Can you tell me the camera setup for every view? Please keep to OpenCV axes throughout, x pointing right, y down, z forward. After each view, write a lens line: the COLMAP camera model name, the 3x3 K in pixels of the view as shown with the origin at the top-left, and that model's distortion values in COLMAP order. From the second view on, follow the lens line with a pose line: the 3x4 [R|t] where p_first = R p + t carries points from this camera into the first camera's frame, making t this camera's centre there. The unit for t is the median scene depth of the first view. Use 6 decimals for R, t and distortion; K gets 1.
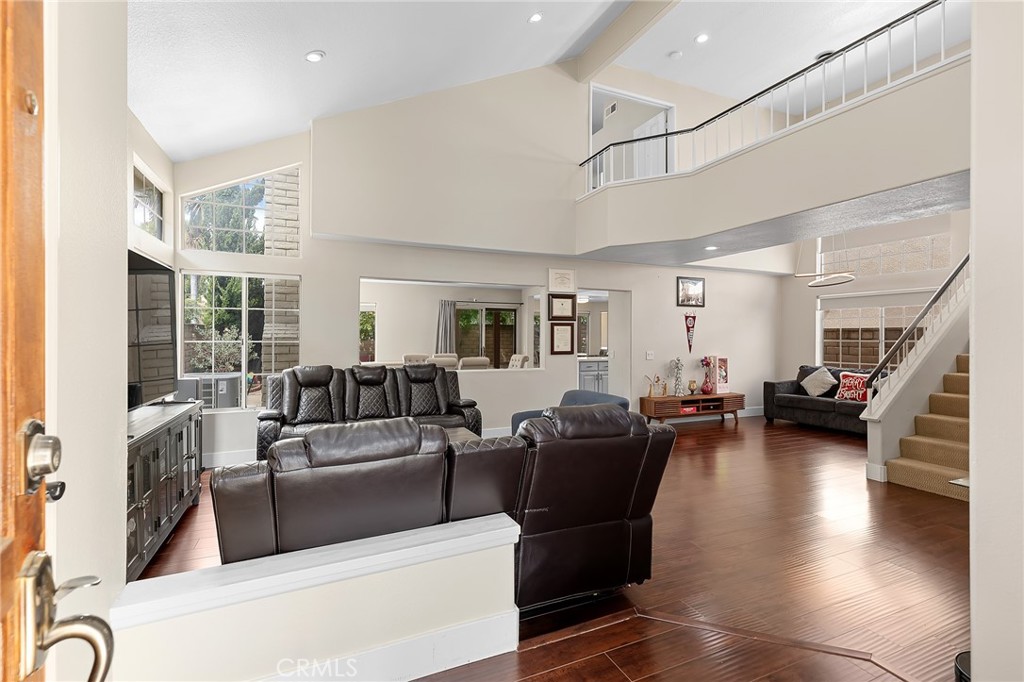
lens RADIAL K [[461.5, 0, 506.9], [0, 461.5, 337.4], [0, 0, 1]] dist [0.004978, 0.000404]
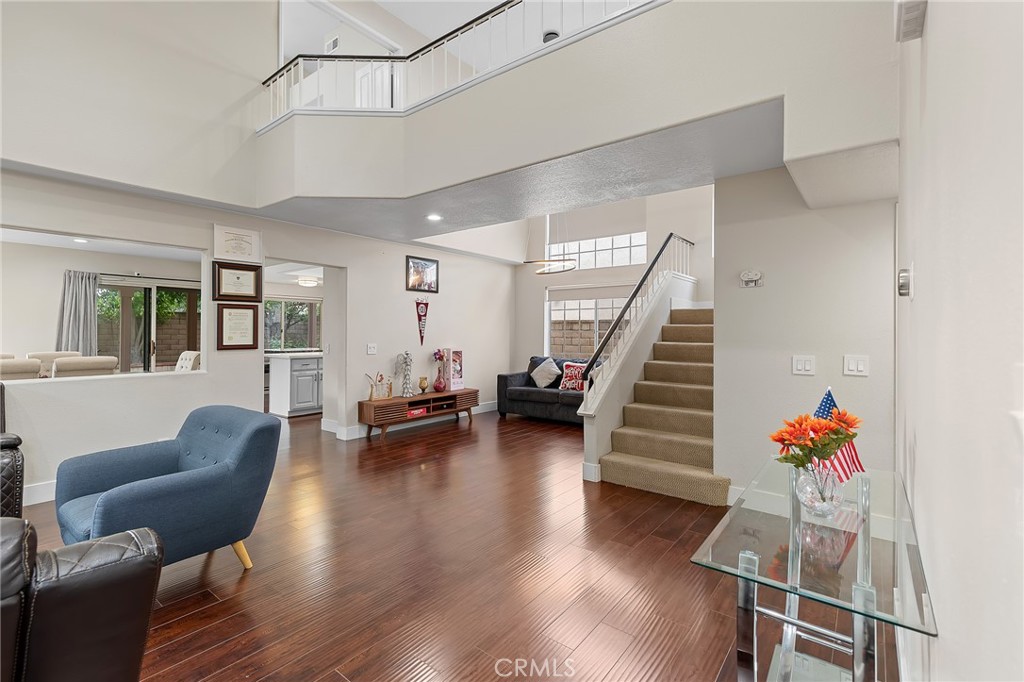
lens RADIAL K [[461.5, 0, 509.4], [0, 461.5, 332.8], [0, 0, 1]] dist [0.004978, 0.000404]
pose [[0.879293, -0.000163, 0.476281, 0.137134], [-0.000663, 0.999999, 0.001567, 0.009168], [-0.476281, -0.001694, 0.879292, 0.171703]]
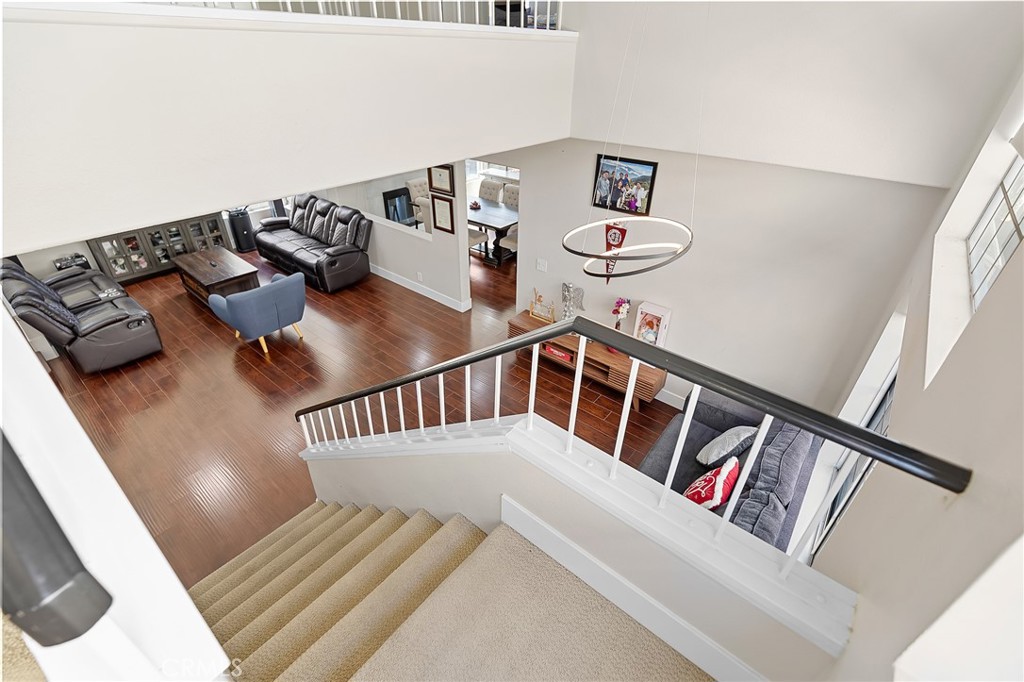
lens RADIAL K [[461.5, 0, 512.4], [0, 461.5, 334.9], [0, 0, 1]] dist [0.004978, 0.000404]
pose [[0.457424, 0.472094, -0.753585, 0.897505], [-0.013013, 0.850903, 0.525162, -0.251462], [0.889153, -0.230415, 0.395367, 0.658117]]
